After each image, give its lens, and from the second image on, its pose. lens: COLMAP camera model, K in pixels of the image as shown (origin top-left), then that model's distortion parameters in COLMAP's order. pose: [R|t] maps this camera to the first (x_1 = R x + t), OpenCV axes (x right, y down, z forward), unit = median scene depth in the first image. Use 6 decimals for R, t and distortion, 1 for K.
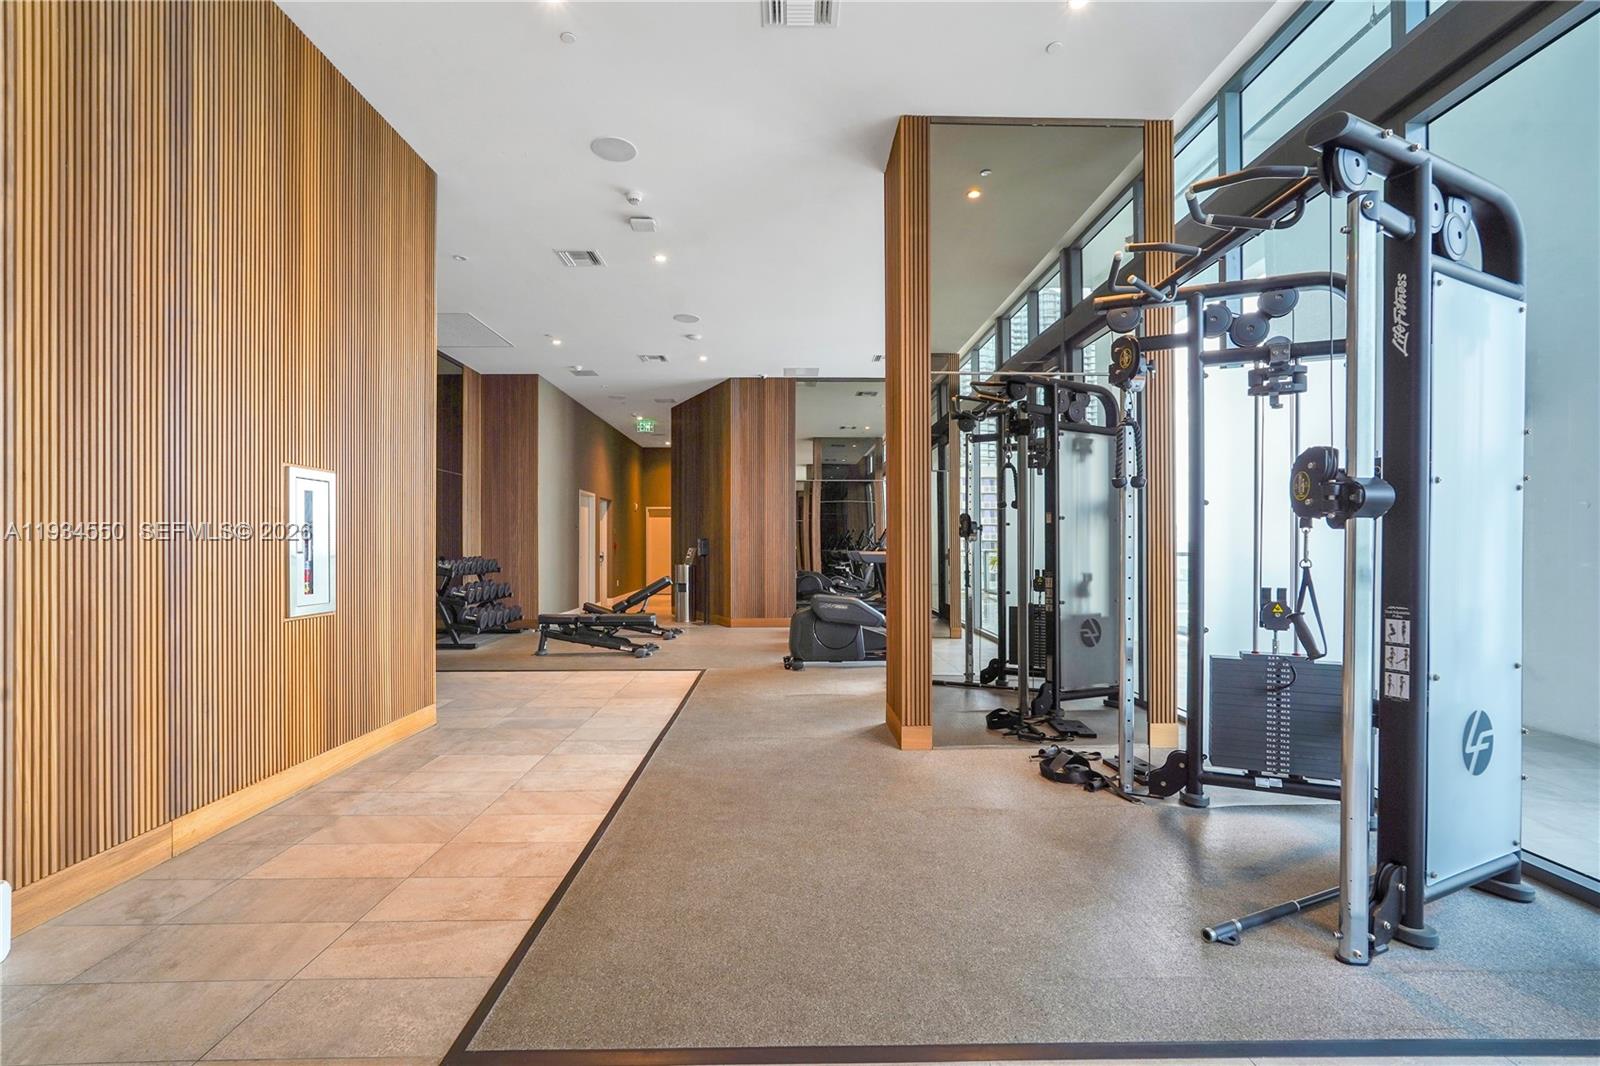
lens RADIAL K [[715.2, 0, 808.1], [0, 715.2, 530.5], [0, 0, 1]] dist [-0.018521, 0.007907]
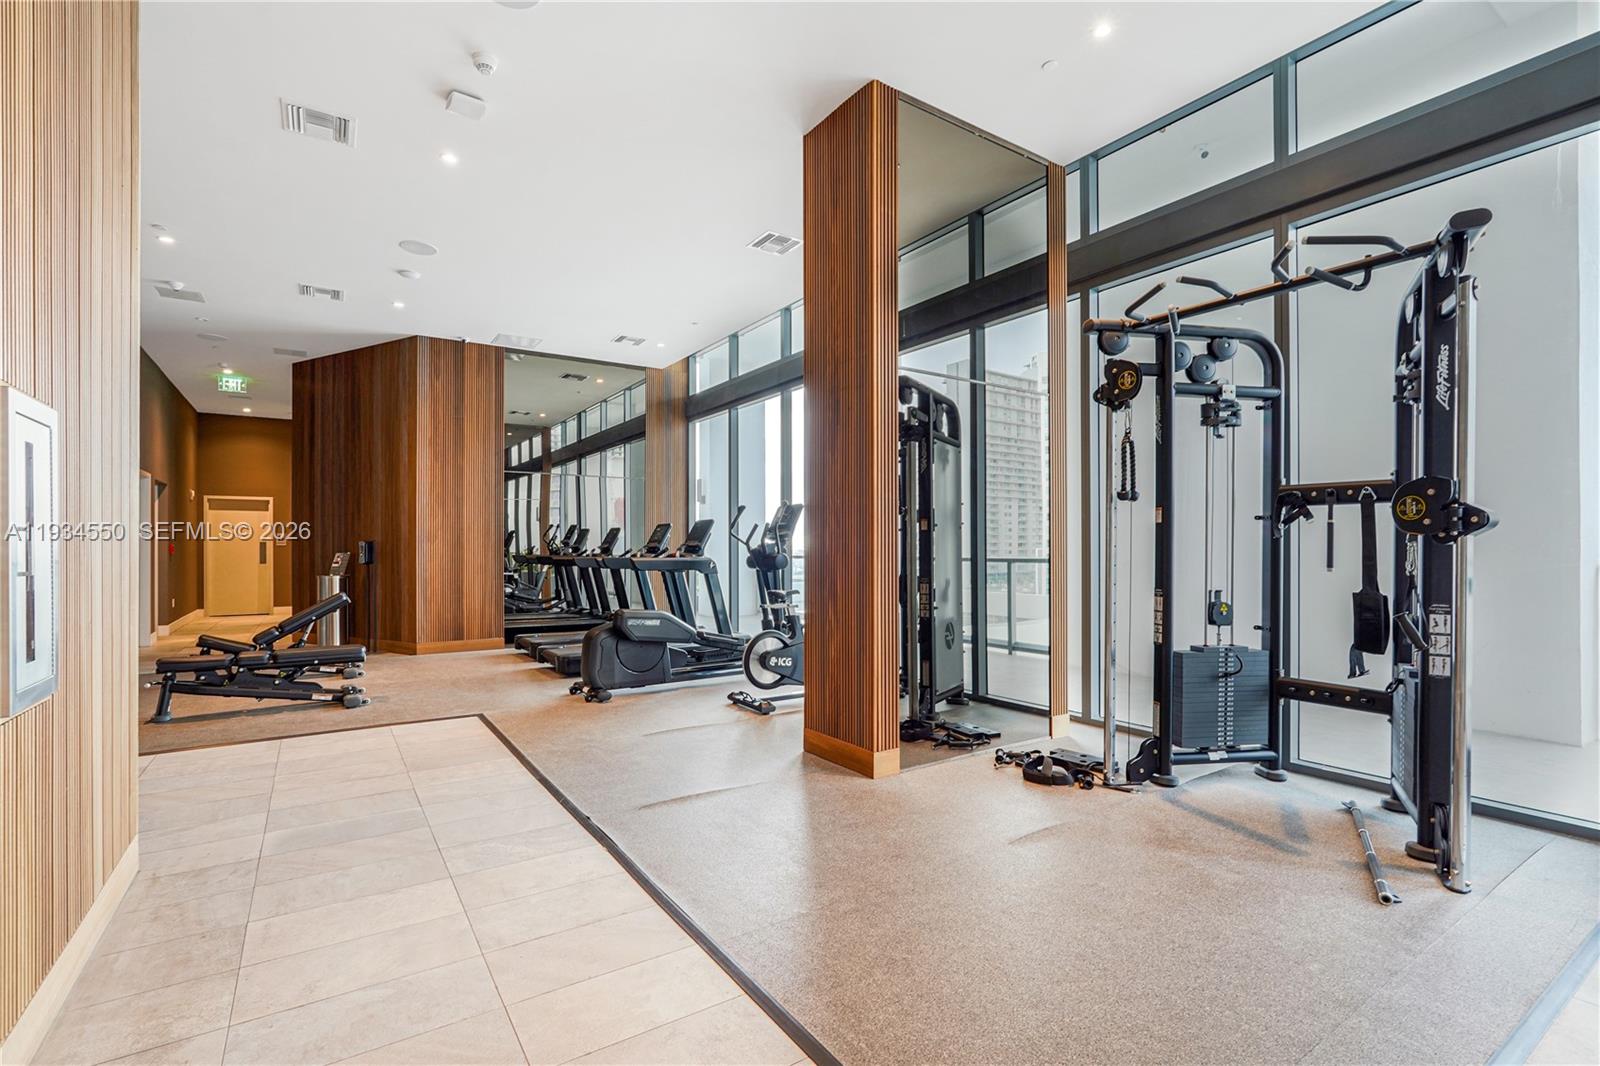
lens RADIAL K [[726.3, 0, 800.7], [0, 726.3, 537.2], [0, 0, 1]] dist [-0.017420, 0.007498]
pose [[0.846056, 0.009398, 0.533011, -0.434052], [-0.012900, 0.999913, 0.002847, -0.001477], [-0.532938, -0.009285, 0.846103, 0.266513]]
